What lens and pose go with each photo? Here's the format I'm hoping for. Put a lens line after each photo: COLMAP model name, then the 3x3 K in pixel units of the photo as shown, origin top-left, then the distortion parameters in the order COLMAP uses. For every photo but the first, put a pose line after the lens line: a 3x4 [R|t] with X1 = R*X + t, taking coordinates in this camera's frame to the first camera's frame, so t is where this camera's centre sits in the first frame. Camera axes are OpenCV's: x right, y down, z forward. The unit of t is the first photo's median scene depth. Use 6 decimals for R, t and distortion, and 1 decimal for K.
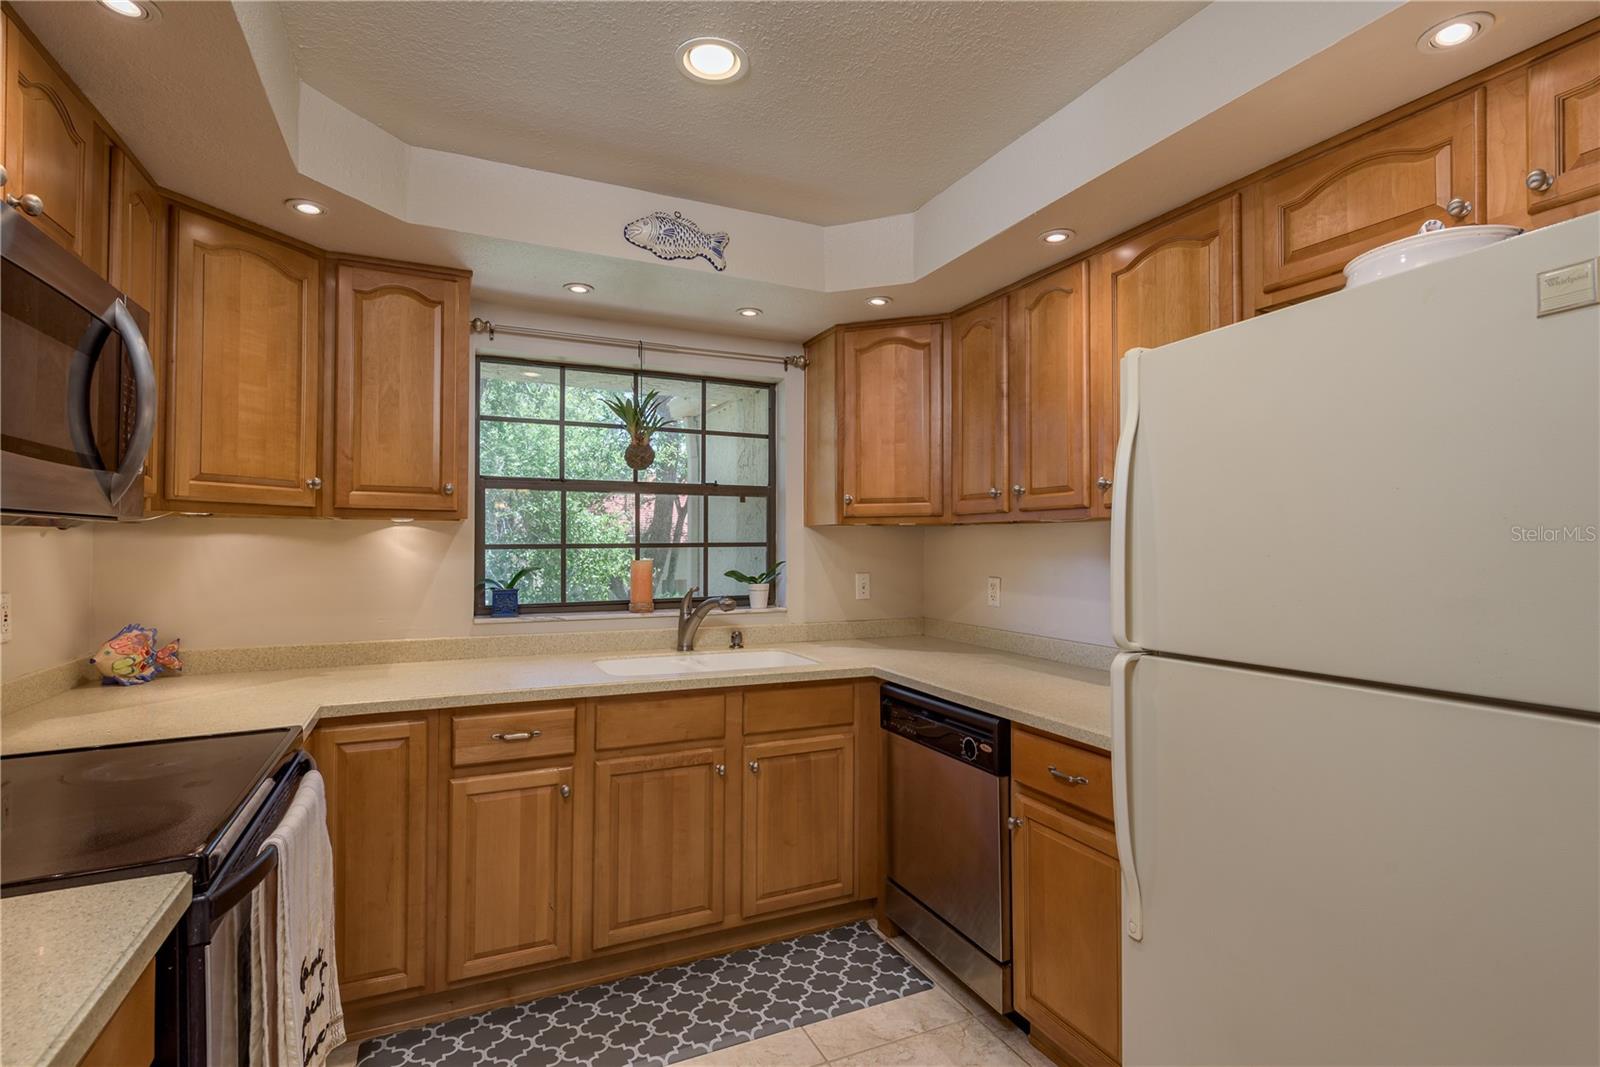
lens RADIAL K [[770.5, 0, 798.1], [0, 770.5, 533.3], [0, 0, 1]] dist [0.005405, -0.003421]
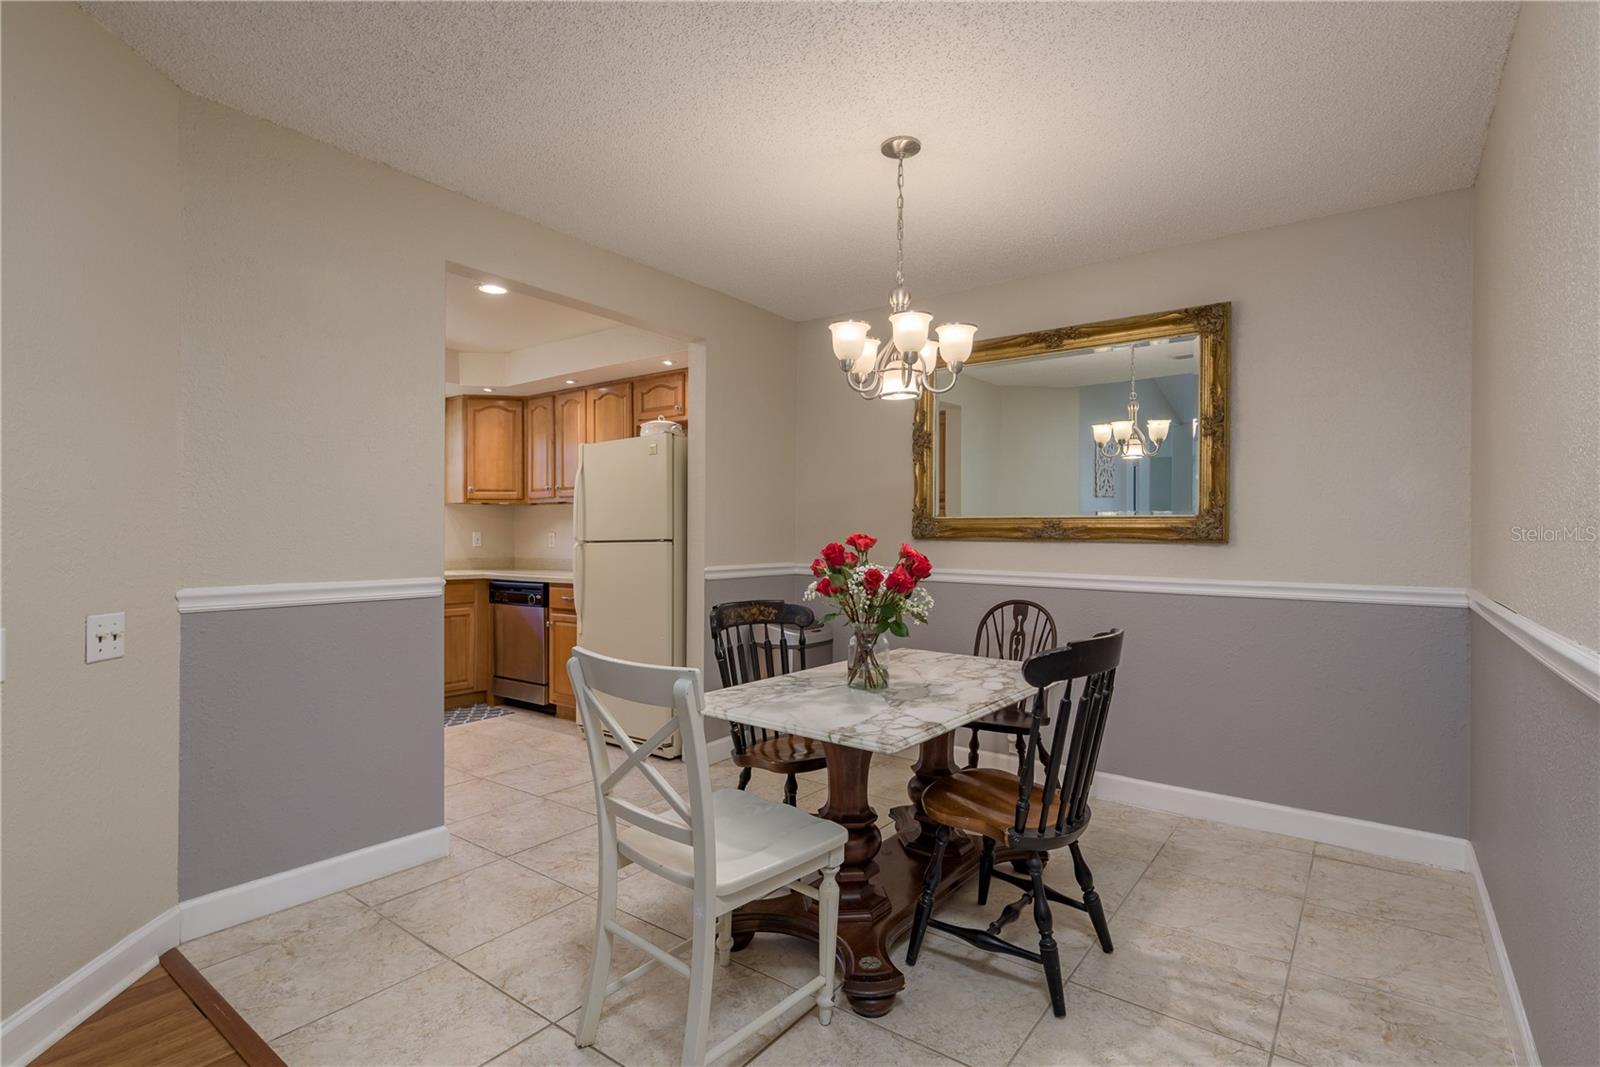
lens RADIAL K [[770.5, 0, 807.5], [0, 770.5, 532.0], [0, 0, 1]] dist [0.005405, -0.003421]
pose [[0.870989, 0.000752, 0.491301, -0.157794], [-0.003997, 0.999977, 0.005556, 0.050665], [-0.491285, -0.006803, 0.870972, -1.154318]]
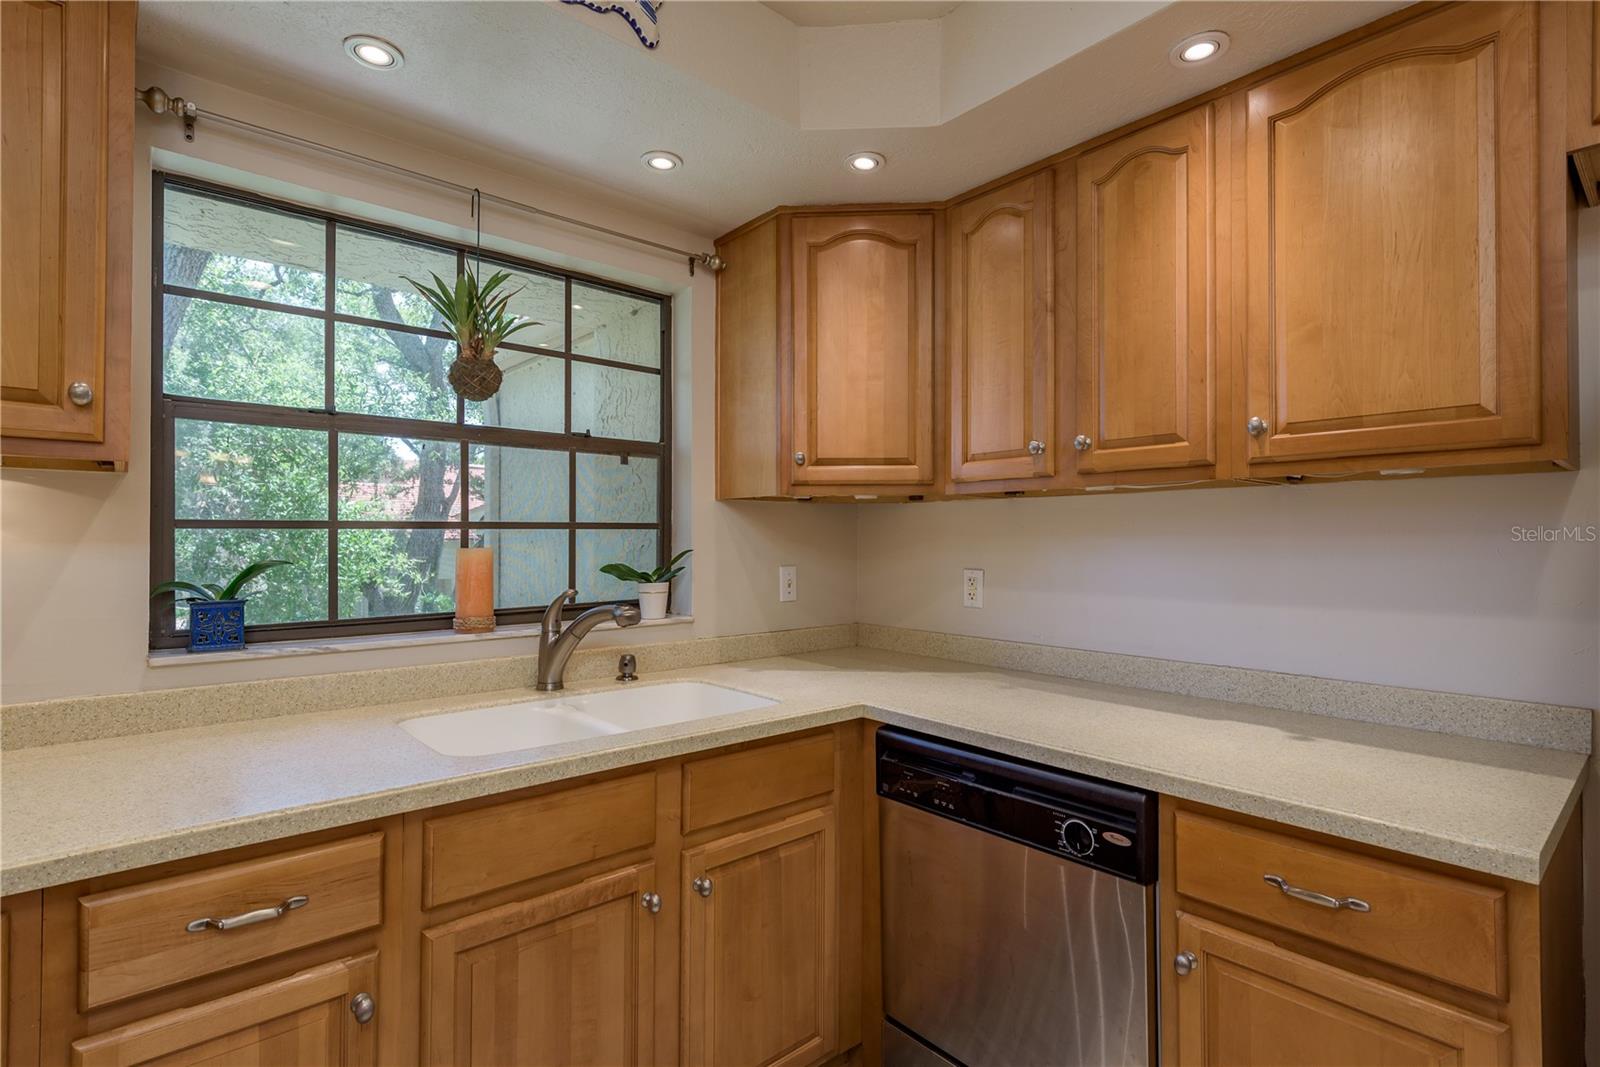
lens RADIAL K [[770.5, 0, 800.5], [0, 770.5, 533.5], [0, 0, 1]] dist [0.005405, -0.003421]
pose [[0.959410, 0.001403, 0.282012, -0.143638], [-0.003138, 0.999979, 0.005700, 0.021293], [-0.281998, -0.006354, 0.959394, 0.372825]]
